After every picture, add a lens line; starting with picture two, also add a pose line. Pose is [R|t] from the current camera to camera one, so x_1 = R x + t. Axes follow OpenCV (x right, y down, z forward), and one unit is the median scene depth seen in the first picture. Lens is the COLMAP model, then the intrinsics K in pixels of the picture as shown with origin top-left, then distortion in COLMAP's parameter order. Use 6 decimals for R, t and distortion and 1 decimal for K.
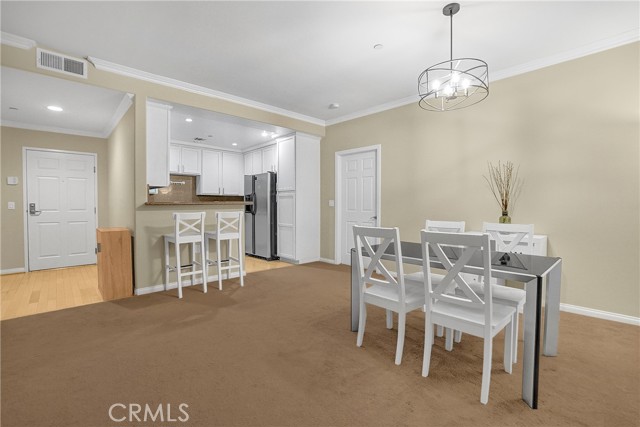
lens RADIAL K [[289.8, 0, 311.8], [0, 289.8, 210.6], [0, 0, 1]] dist [0.000431, 0.000005]
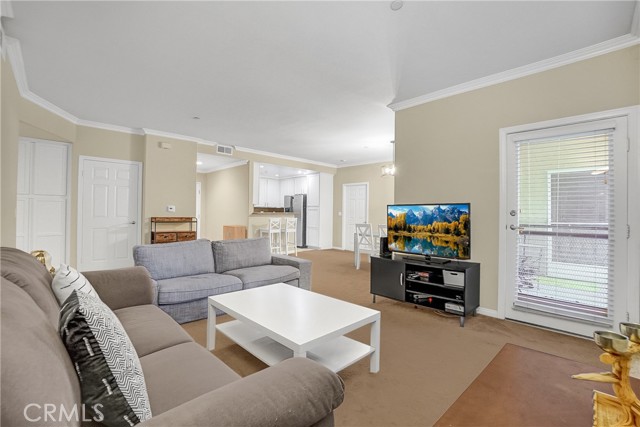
lens RADIAL K [[289.8, 0, 311.8], [0, 289.8, 210.6], [0, 0, 1]] dist [0.000431, 0.000005]
pose [[0.999684, 0.013316, 0.021327, -0.138709], [-0.012722, 0.999534, -0.027754, 0.004464], [-0.021687, 0.027474, 0.999387, -0.716032]]
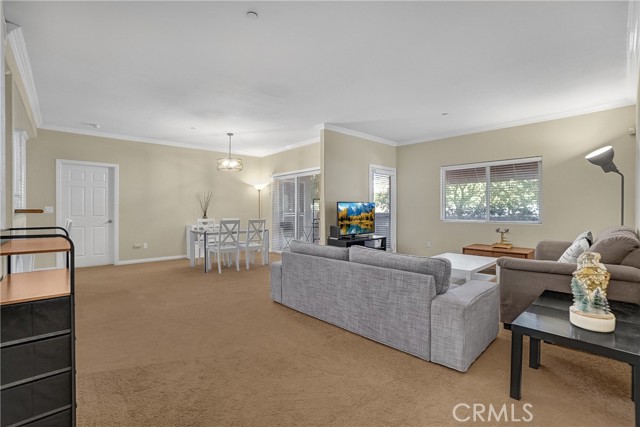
lens RADIAL K [[289.8, 0, 311.8], [0, 289.8, 210.6], [0, 0, 1]] dist [0.000431, 0.000005]
pose [[0.038431, -0.008810, 0.999222, -0.916185], [0.020207, 0.999764, 0.008037, -0.013891], [-0.999057, 0.019882, 0.038600, 0.081737]]
